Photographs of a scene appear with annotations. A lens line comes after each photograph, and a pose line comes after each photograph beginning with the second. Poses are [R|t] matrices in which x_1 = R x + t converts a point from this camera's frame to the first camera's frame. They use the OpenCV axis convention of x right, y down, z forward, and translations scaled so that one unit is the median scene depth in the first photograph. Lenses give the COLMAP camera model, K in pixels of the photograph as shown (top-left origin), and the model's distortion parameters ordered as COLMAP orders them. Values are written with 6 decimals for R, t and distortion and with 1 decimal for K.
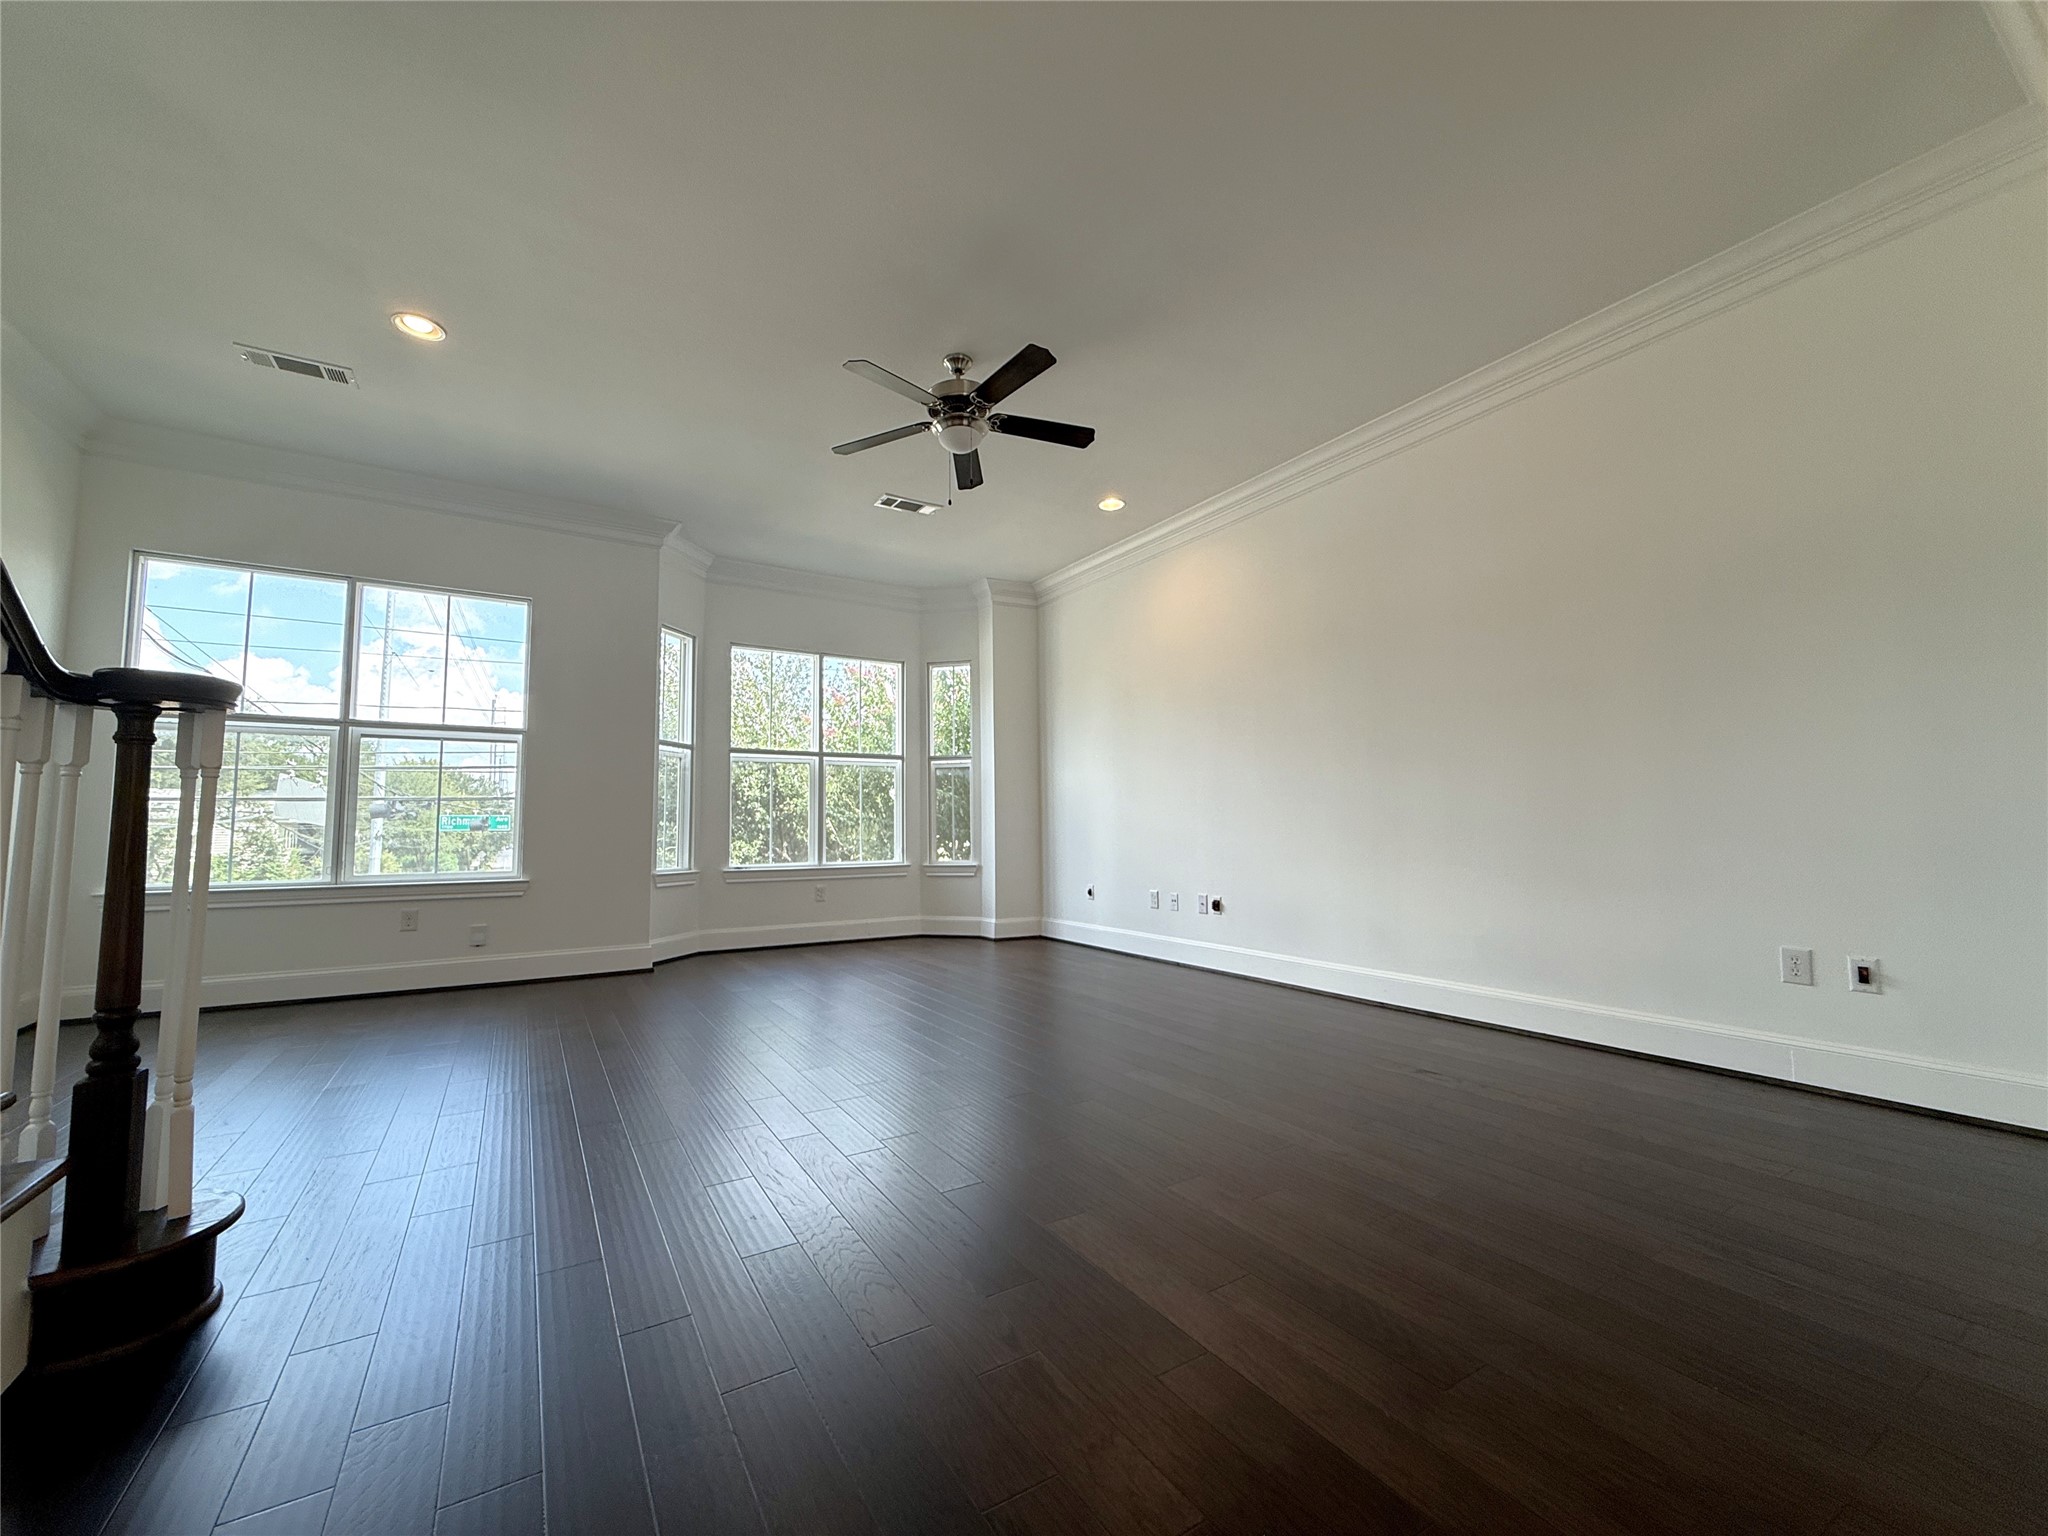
lens RADIAL K [[826.8, 0, 1043.5], [0, 826.8, 764.0], [0, 0, 1]] dist [0.001080, 0.000344]
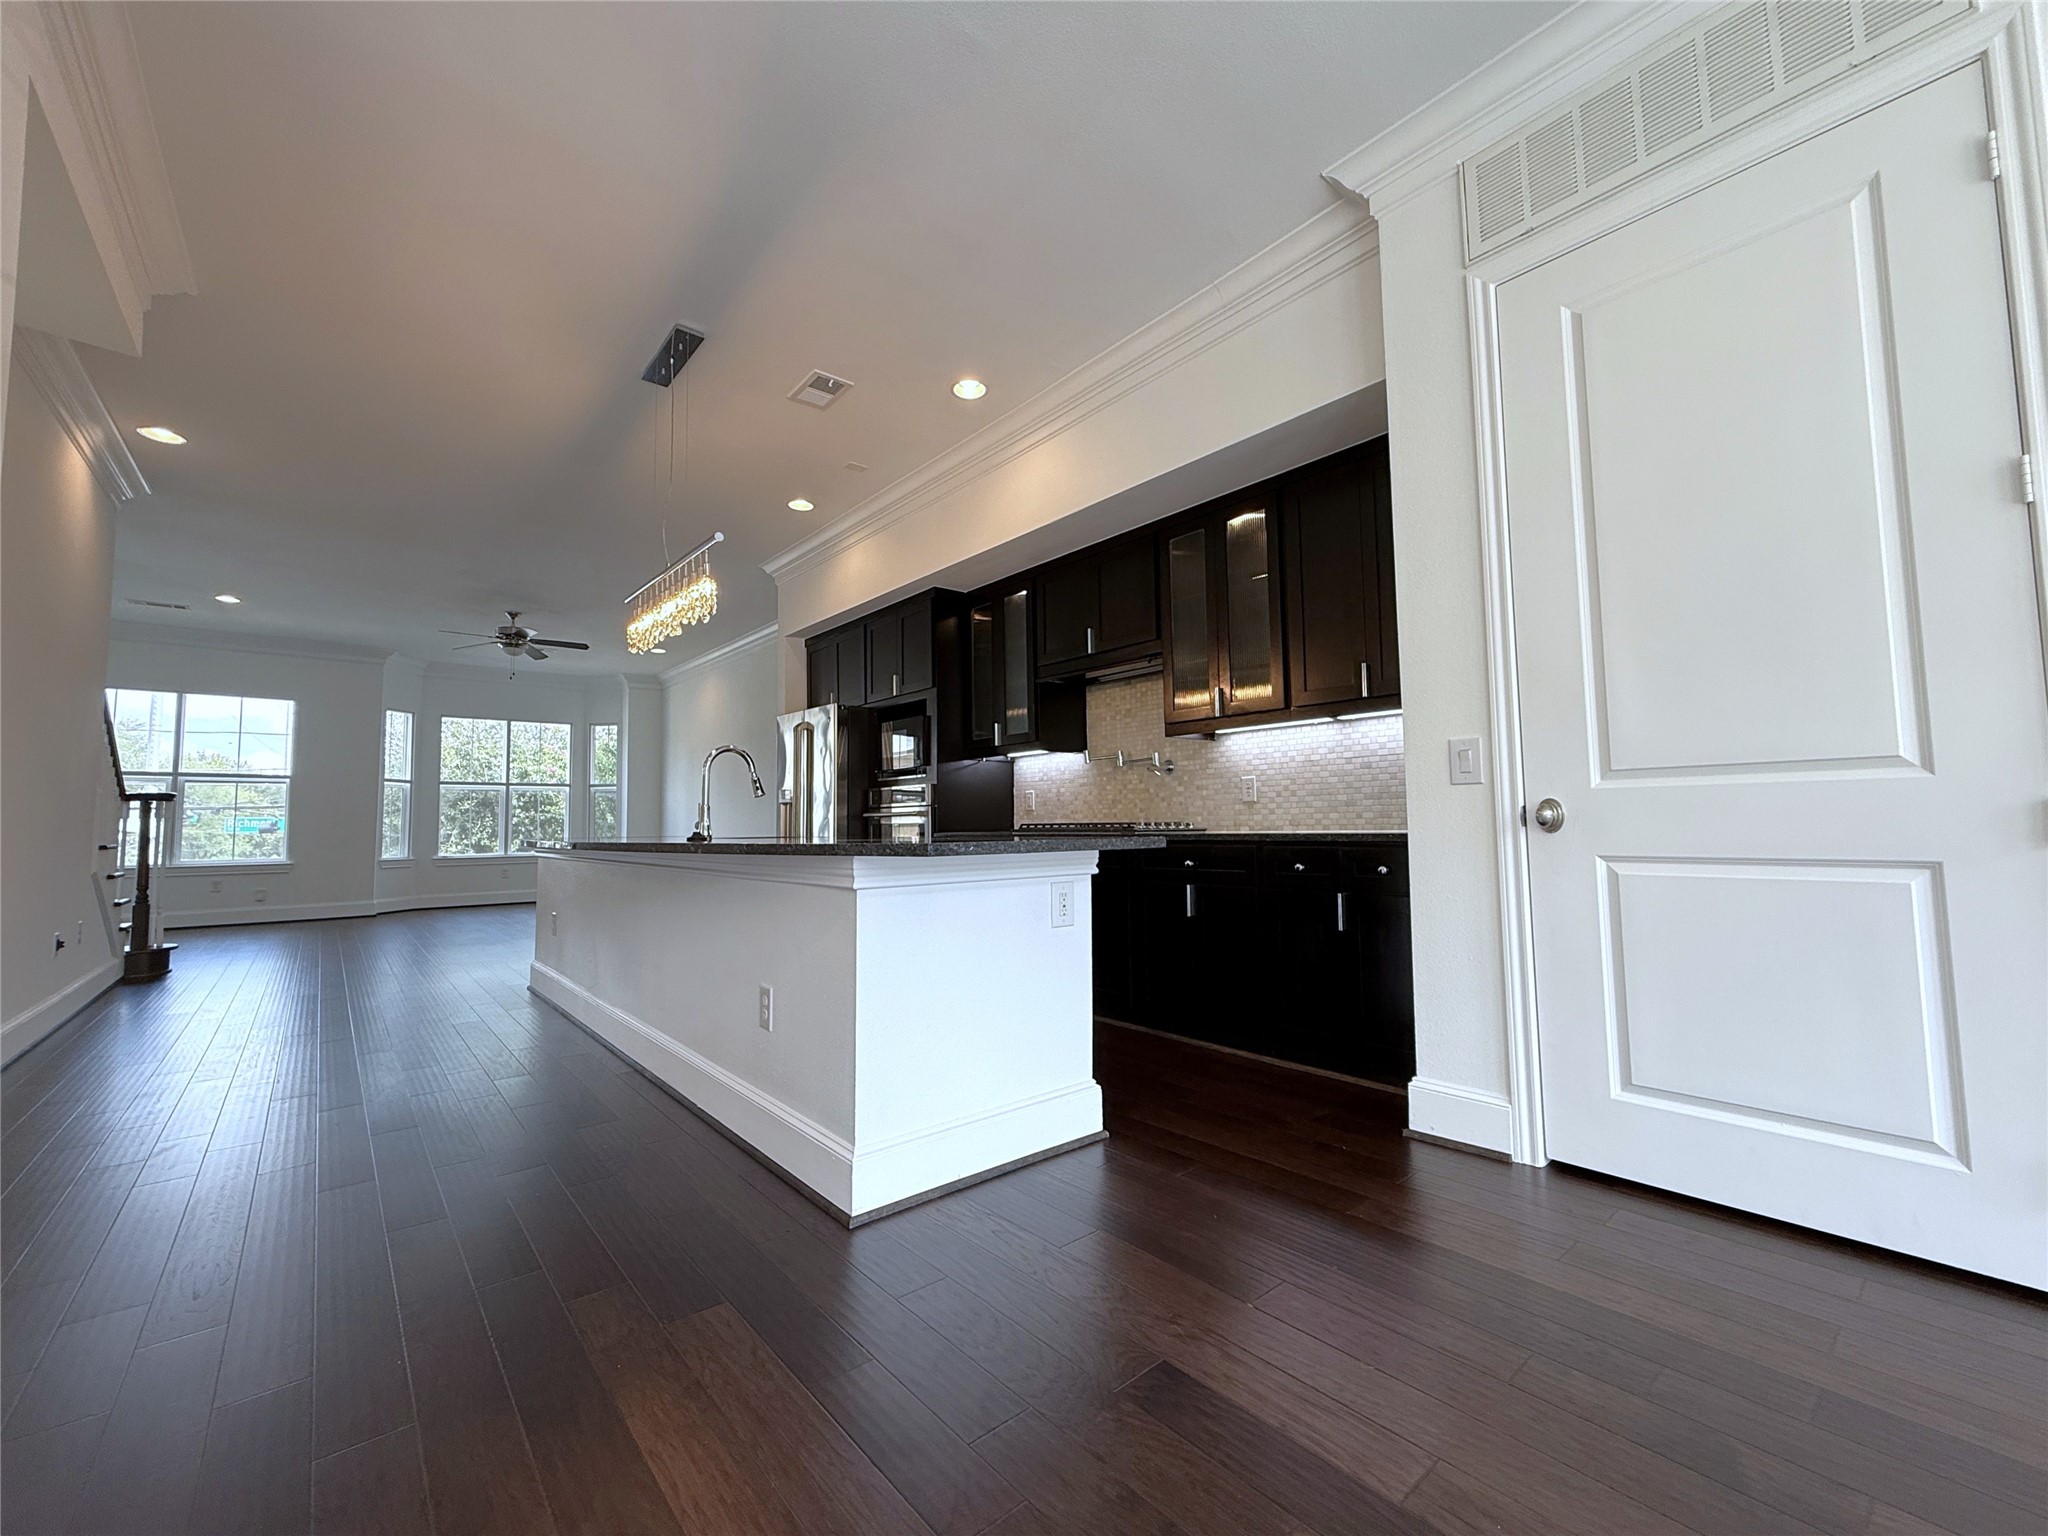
lens RADIAL K [[826.8, 0, 1038.9], [0, 826.8, 768.8], [0, 0, 1]] dist [0.001080, 0.000344]
pose [[0.988965, 0.007367, 0.147965, 0.548779], [-0.008343, 0.999947, 0.005972, -0.065776], [-0.147913, -0.007141, 0.988975, -0.779863]]
